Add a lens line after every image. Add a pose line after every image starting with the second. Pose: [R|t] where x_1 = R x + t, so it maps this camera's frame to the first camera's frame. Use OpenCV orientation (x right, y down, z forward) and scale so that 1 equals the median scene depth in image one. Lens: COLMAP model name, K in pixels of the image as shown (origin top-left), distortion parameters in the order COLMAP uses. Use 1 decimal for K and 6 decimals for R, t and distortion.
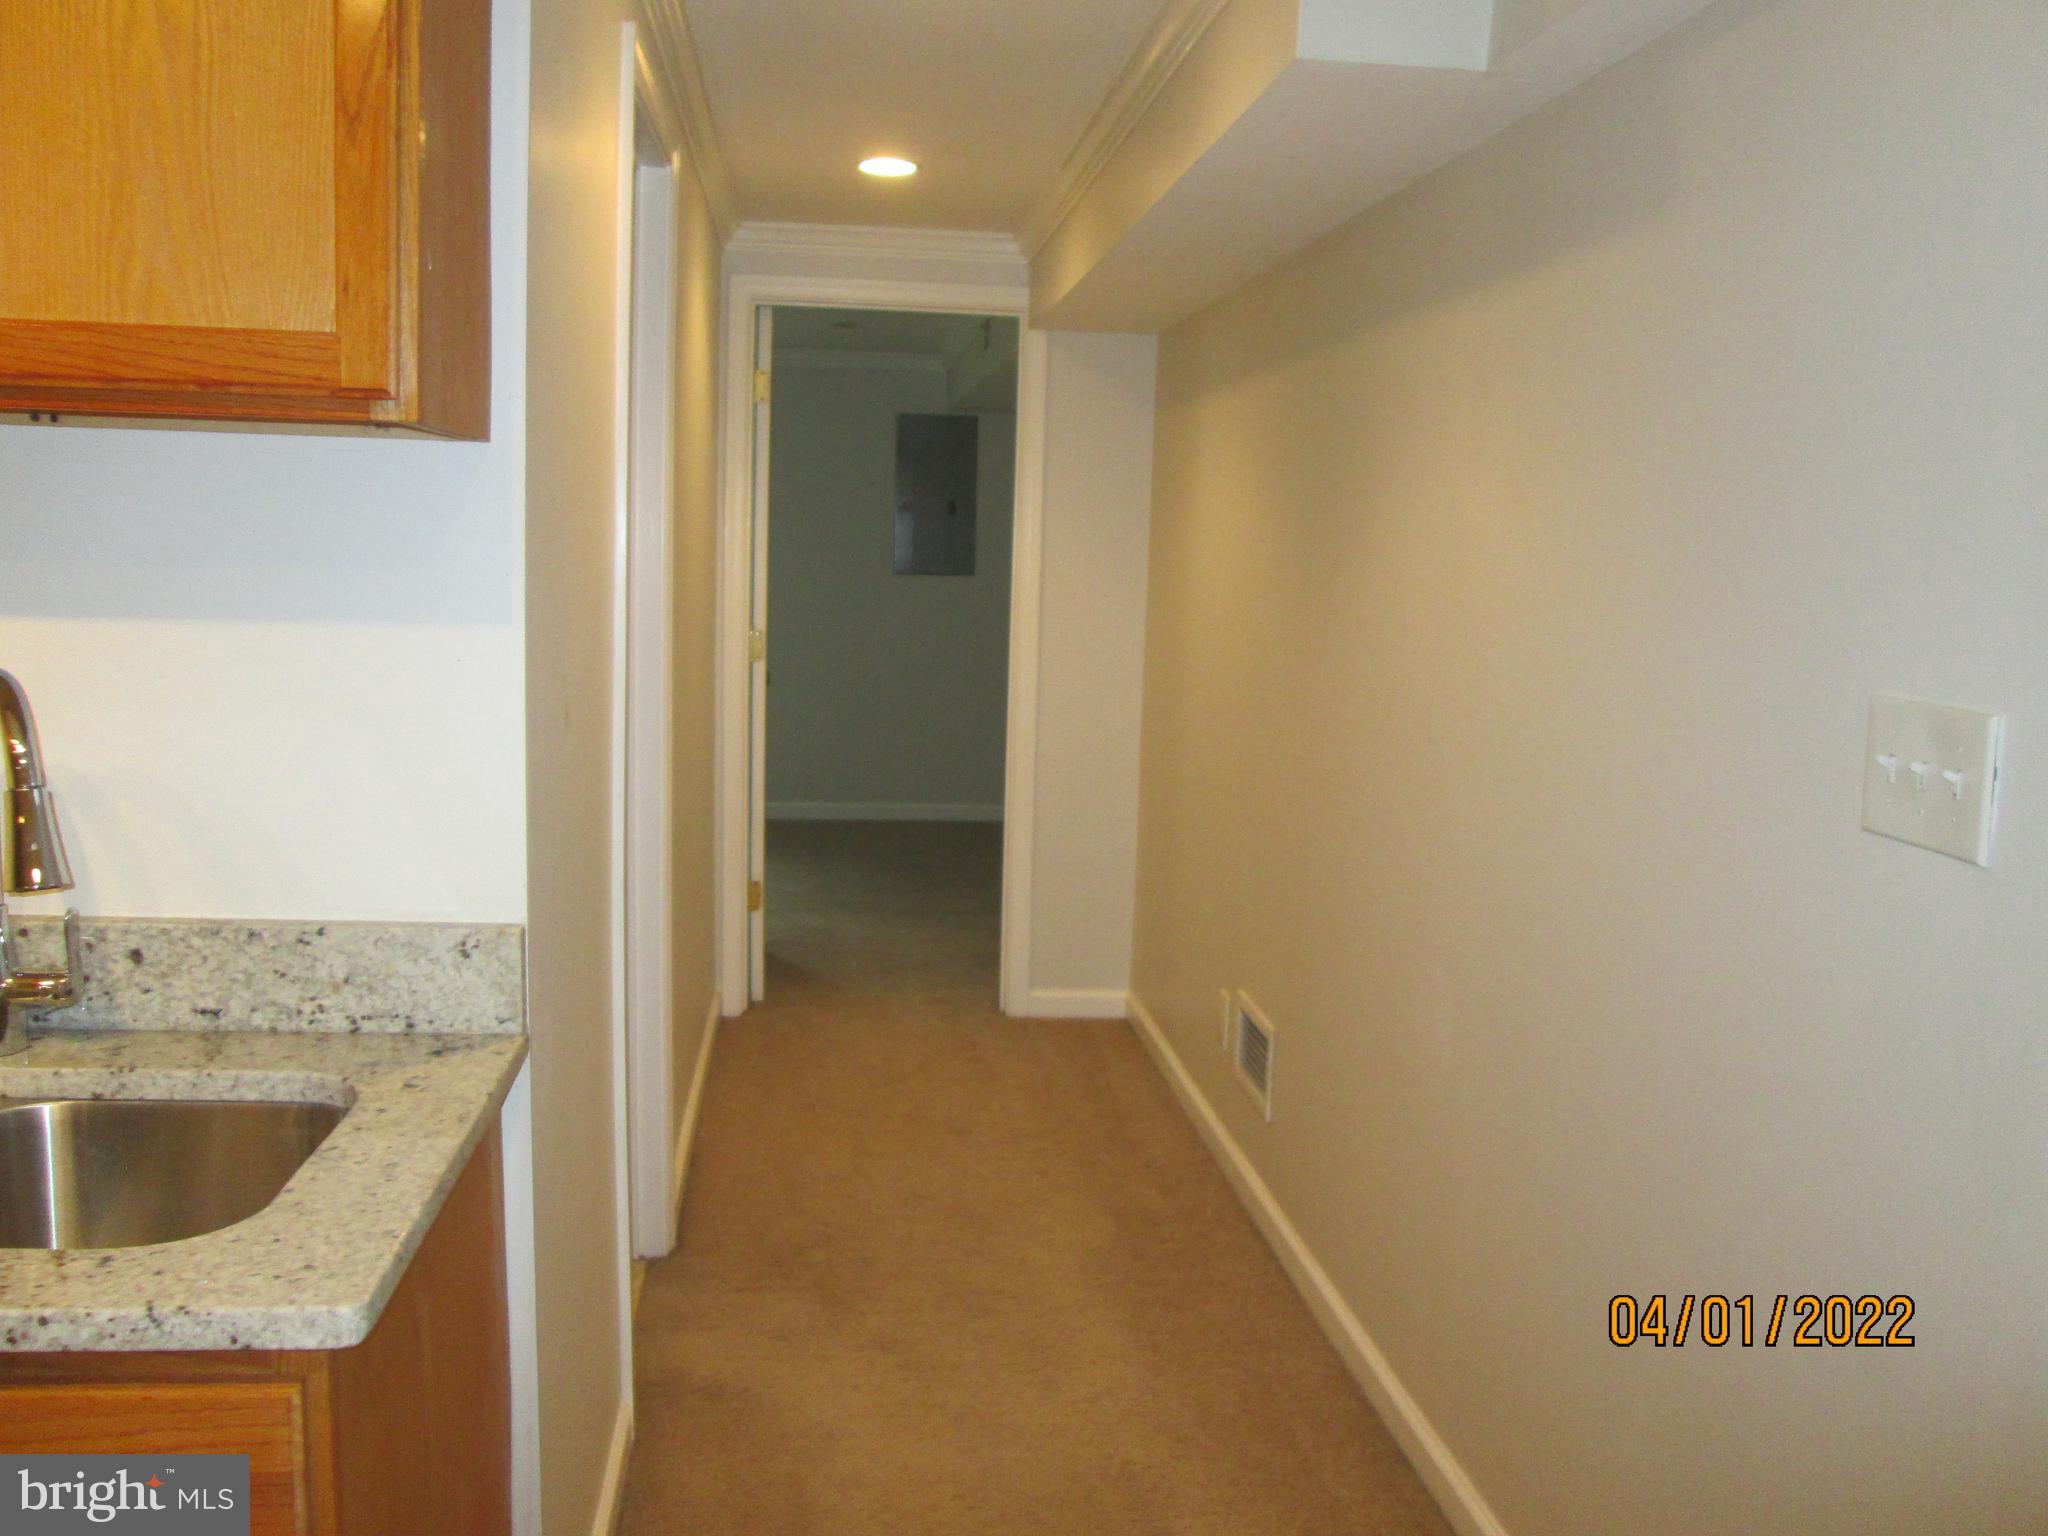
lens RADIAL K [[1699.3, 0, 1024.0], [0, 1699.3, 768.0], [0, 0, 1]] dist [-0.039795, 0.001452]
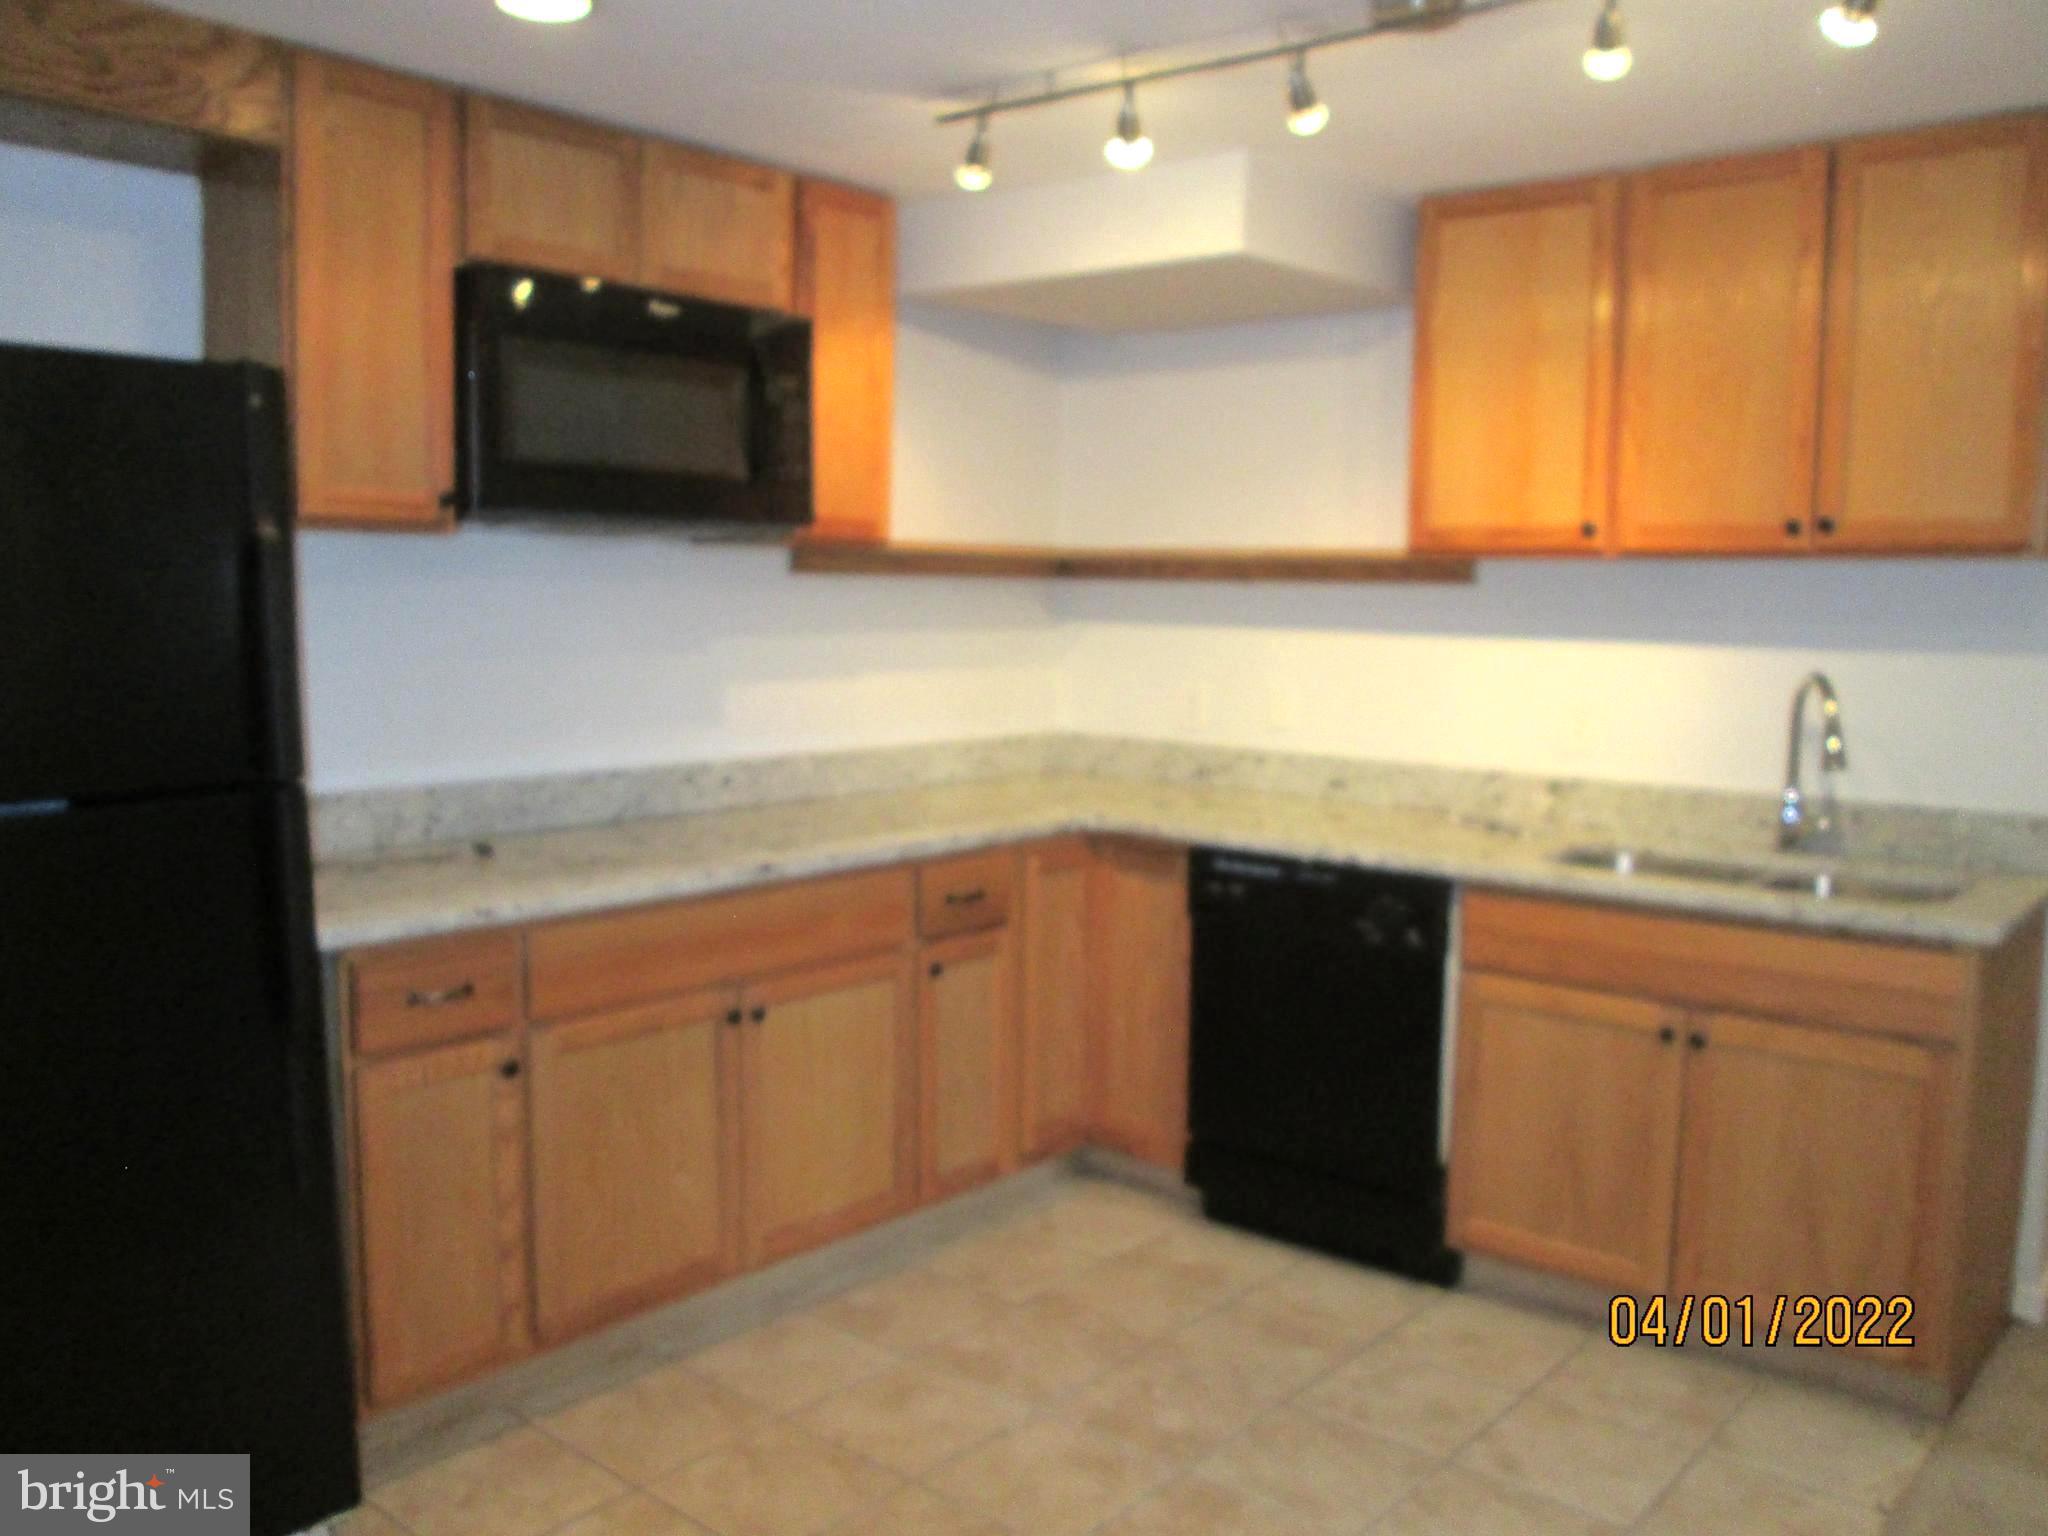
lens RADIAL K [[1699.3, 0, 1024.0], [0, 1699.3, 768.0], [0, 0, 1]] dist [-0.039795, 0.001452]
pose [[0.687643, 0.052373, -0.724158, 0.322645], [-0.079300, 0.996846, -0.003207, 0.160423], [0.721706, 0.059631, 0.689627, -1.411789]]
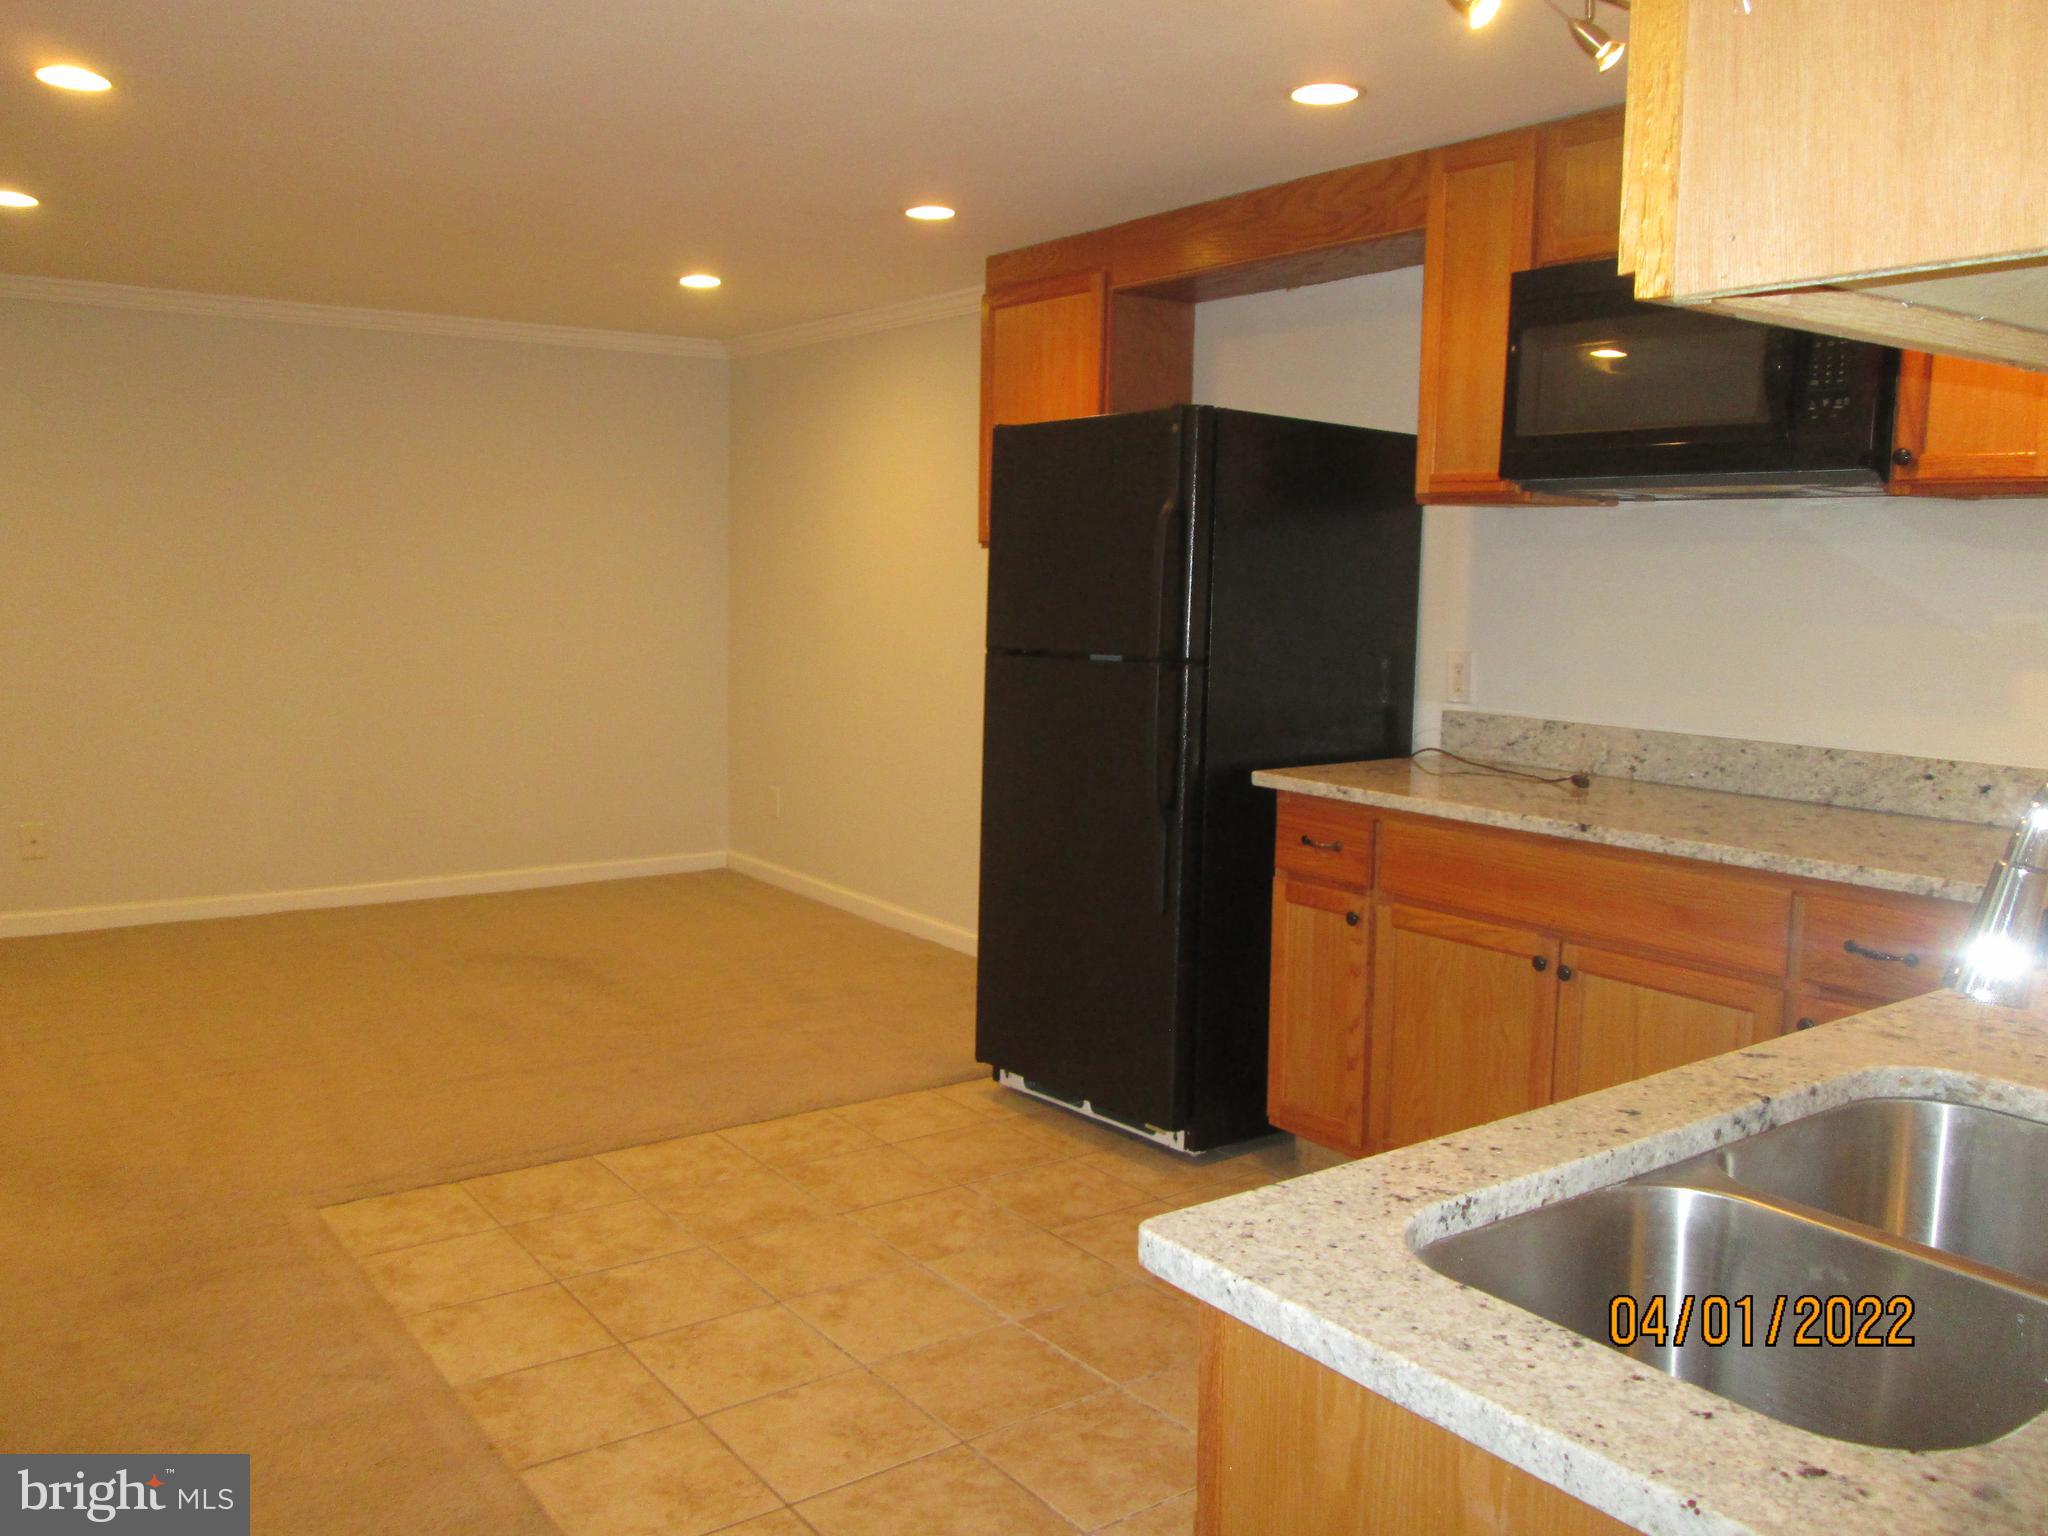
lens RADIAL K [[1699.3, 0, 1024.0], [0, 1699.3, 768.0], [0, 0, 1]] dist [-0.039795, 0.001452]
pose [[-0.875025, 0.007695, -0.484017, 0.155296], [-0.105327, 0.972892, 0.205882, -0.146580], [0.472480, 0.231132, -0.850494, 1.482676]]
